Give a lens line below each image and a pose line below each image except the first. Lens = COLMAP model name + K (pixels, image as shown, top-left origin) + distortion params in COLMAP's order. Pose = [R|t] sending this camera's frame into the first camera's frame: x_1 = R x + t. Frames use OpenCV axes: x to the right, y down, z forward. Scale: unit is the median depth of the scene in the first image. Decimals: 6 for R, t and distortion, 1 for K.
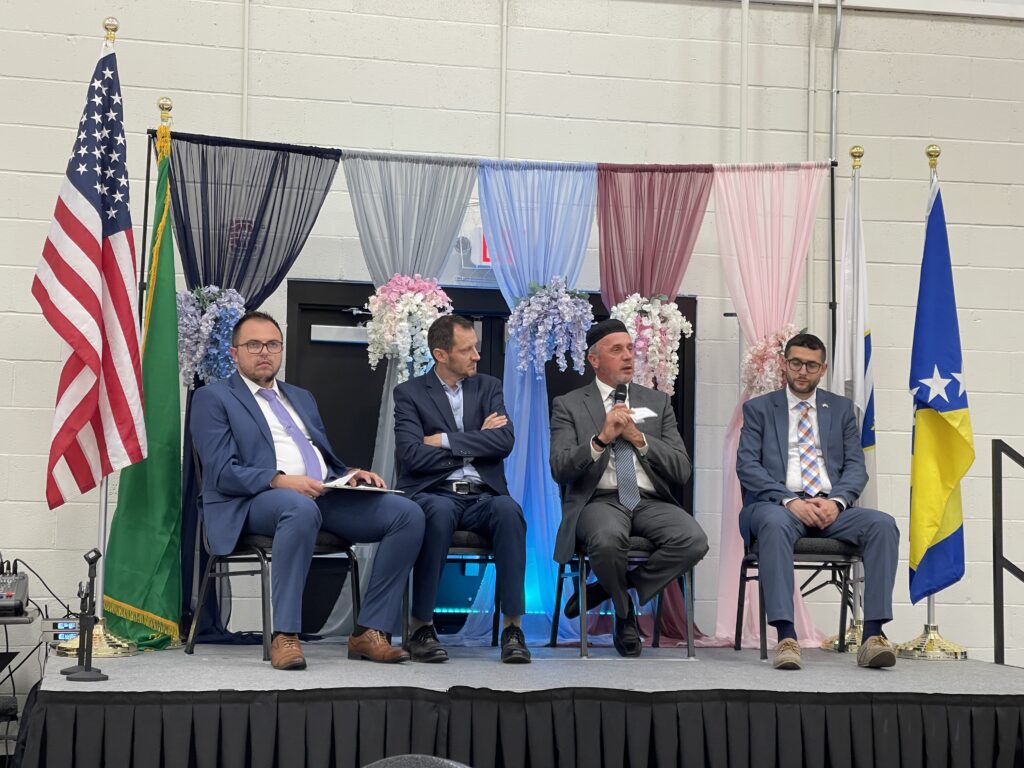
lens RADIAL K [[1899.8, 0, 512.0], [0, 1899.8, 384.0], [0, 0, 1]] dist [0.140970, 0.323043]
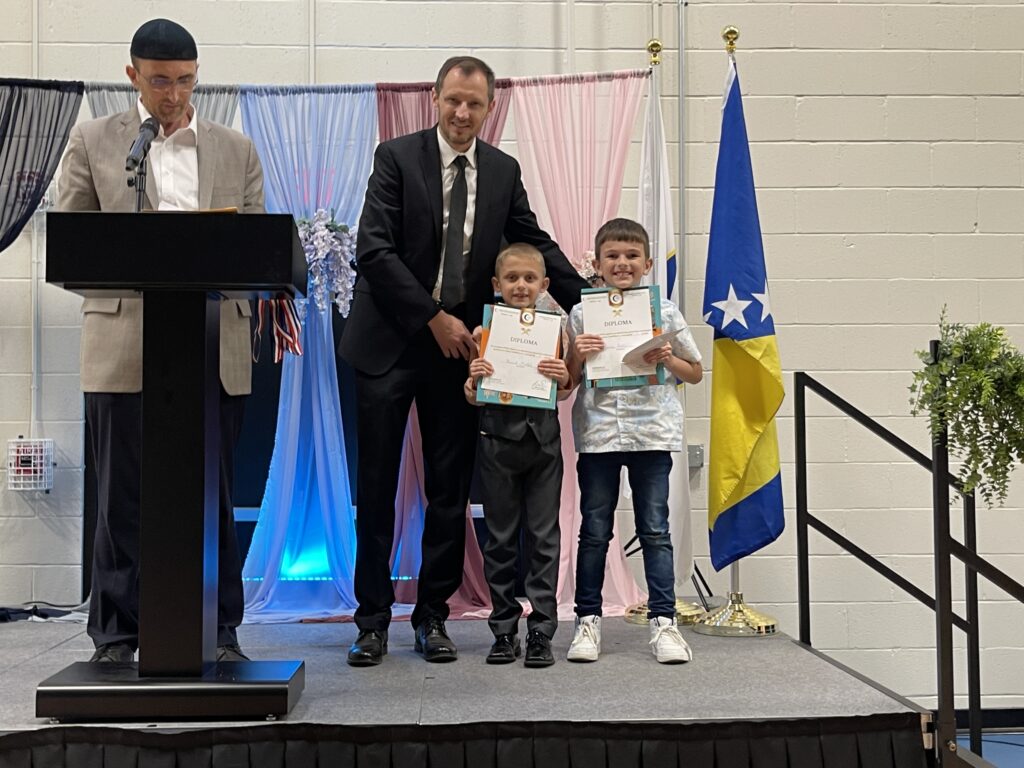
lens RADIAL K [[1335.5, 0, 508.4], [0, 1335.5, 385.7], [0, 0, 1]] dist [0.111351, -0.326265]
pose [[0.984752, -0.033548, -0.170701, 0.212133], [0.036603, 0.999221, 0.014780, 0.020523], [0.170072, -0.020803, 0.985212, 0.383424]]
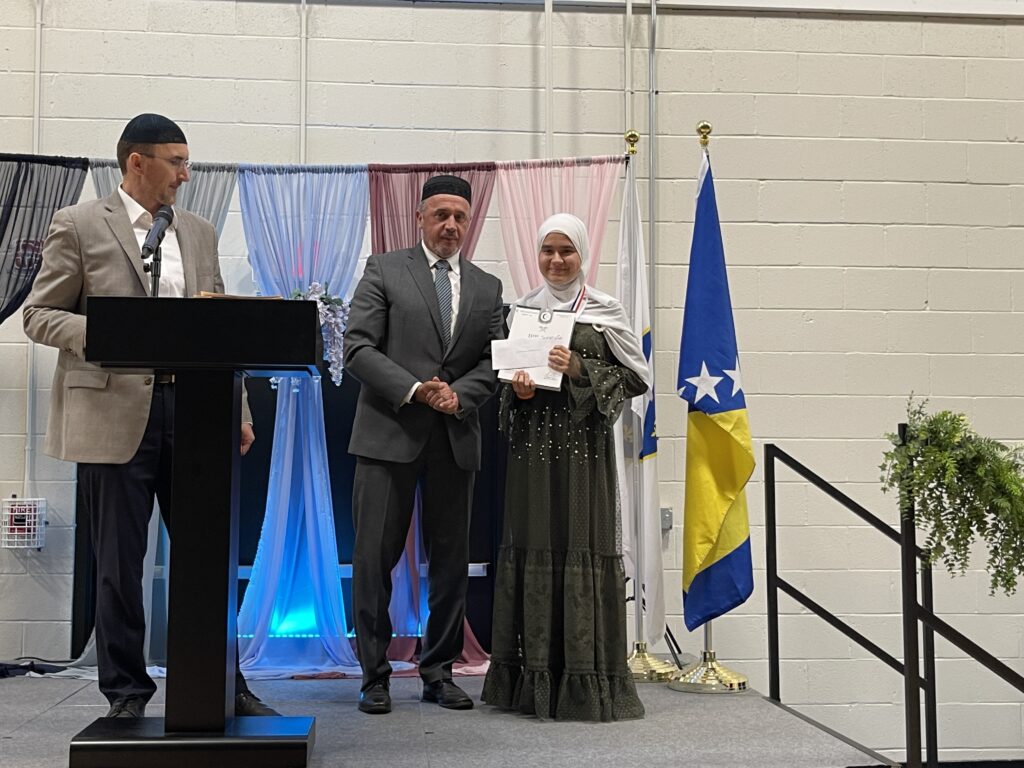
lens RADIAL K [[1332.1, 0, 504.5], [0, 1332.1, 386.4], [0, 0, 1]] dist [0.120687, -0.344342]
pose [[0.991174, -0.029177, -0.129318, 0.197778], [0.026691, 0.999425, -0.020915, 0.011496], [0.129854, 0.017279, 0.991383, 0.348176]]
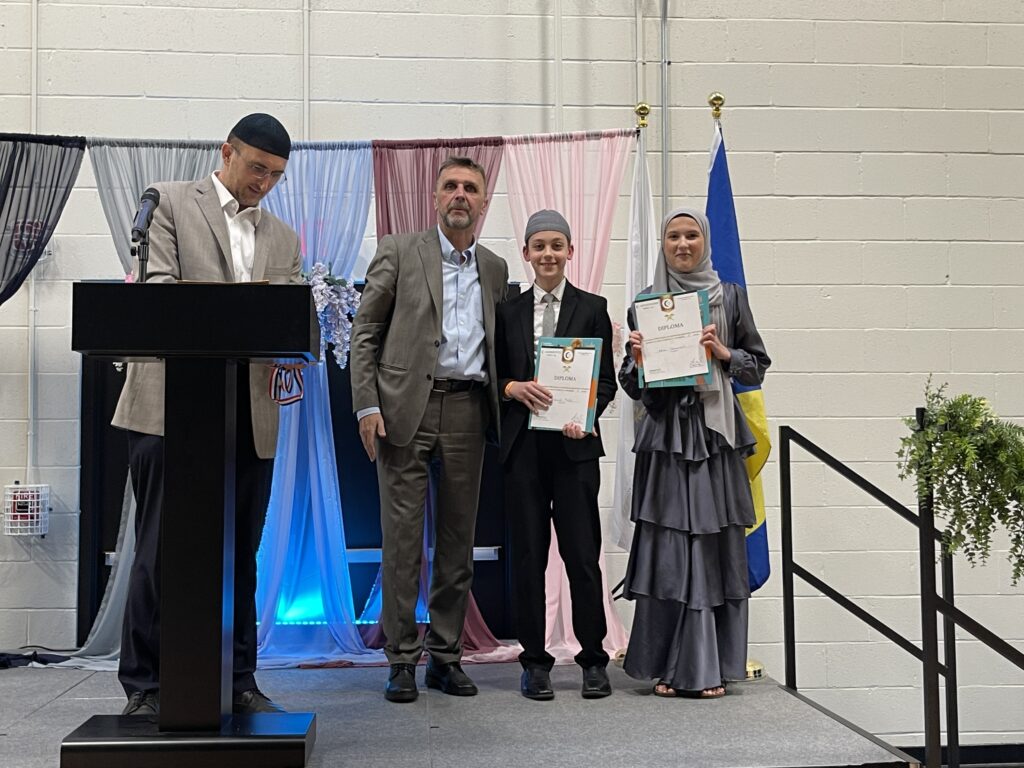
lens RADIAL K [[1334.8, 0, 512.0], [0, 1334.8, 384.0], [0, 0, 1]] dist [0.107235, -0.289562]
pose [[0.989512, -0.034593, -0.140246, 0.201924], [0.034605, 0.999398, -0.002360, 0.007180], [0.140243, -0.002518, 0.990114, 0.363413]]
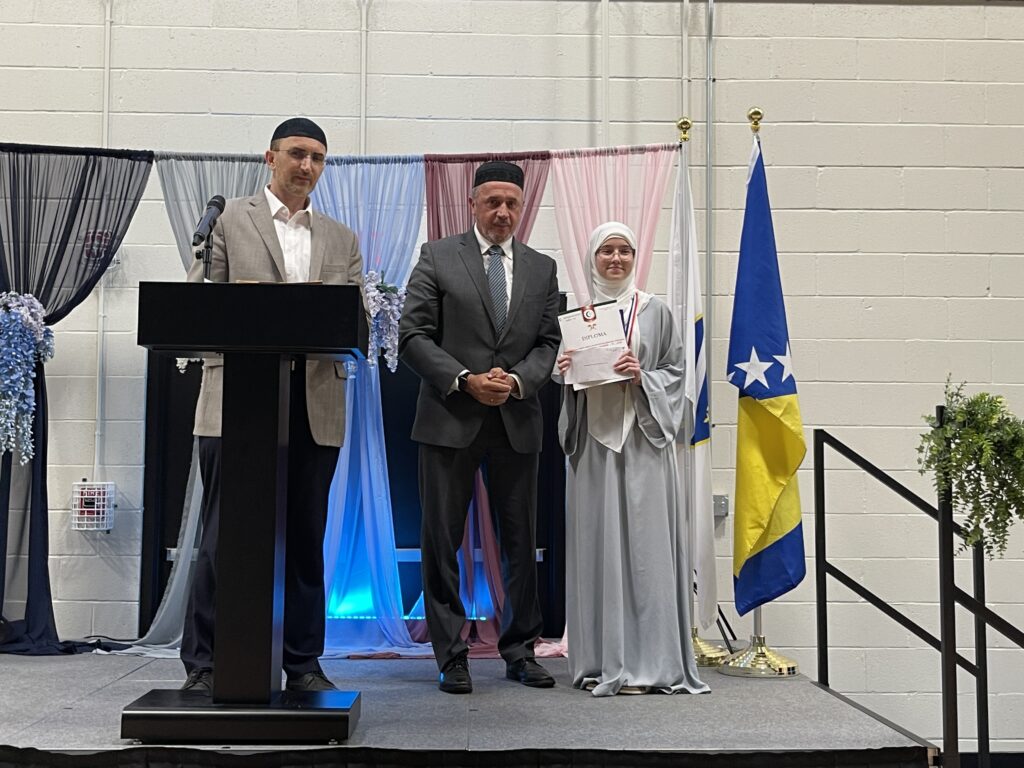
lens RADIAL K [[1333.3, 0, 509.5], [0, 1333.3, 381.7], [0, 0, 1]] dist [0.127226, -0.394902]
pose [[0.982169, -0.028863, -0.185774, 0.212601], [0.025353, 0.999453, -0.021244, 0.015699], [0.186285, 0.016155, 0.982363, 0.342363]]
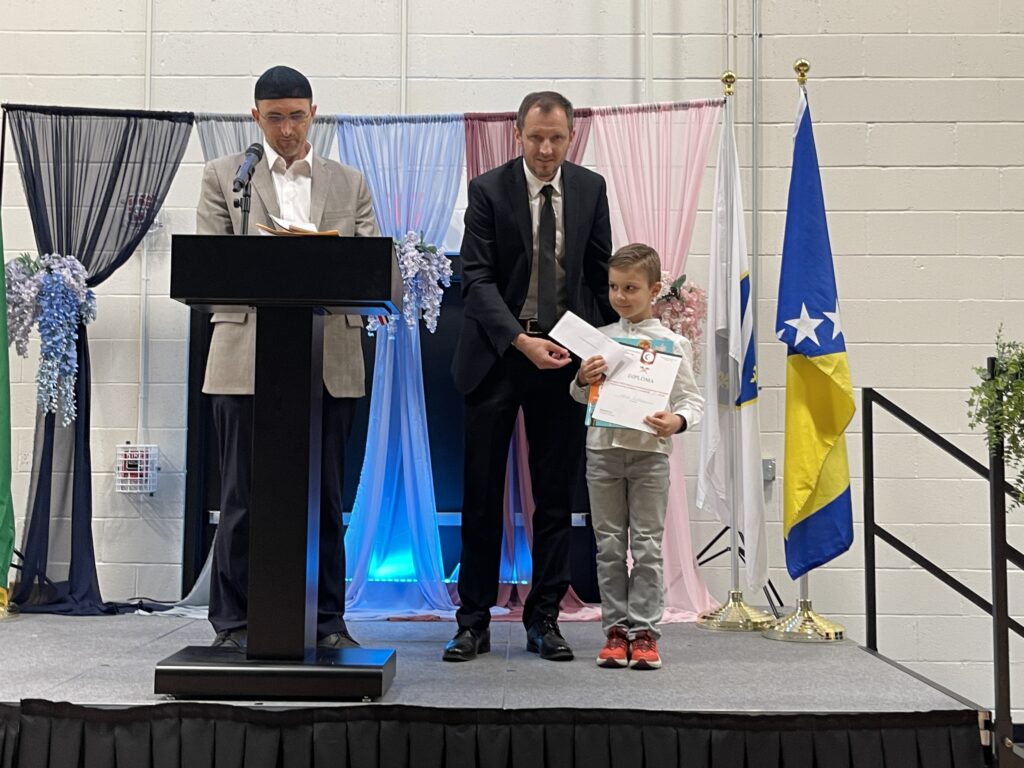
lens RADIAL K [[1333.5, 0, 500.2], [0, 1333.5, 363.5], [0, 0, 1]] dist [0.131657, -0.440788]
pose [[0.972703, -0.029833, -0.230128, 0.215774], [0.026501, 0.999495, -0.017558, 0.022789], [0.230536, 0.010980, 0.973002, 0.351758]]
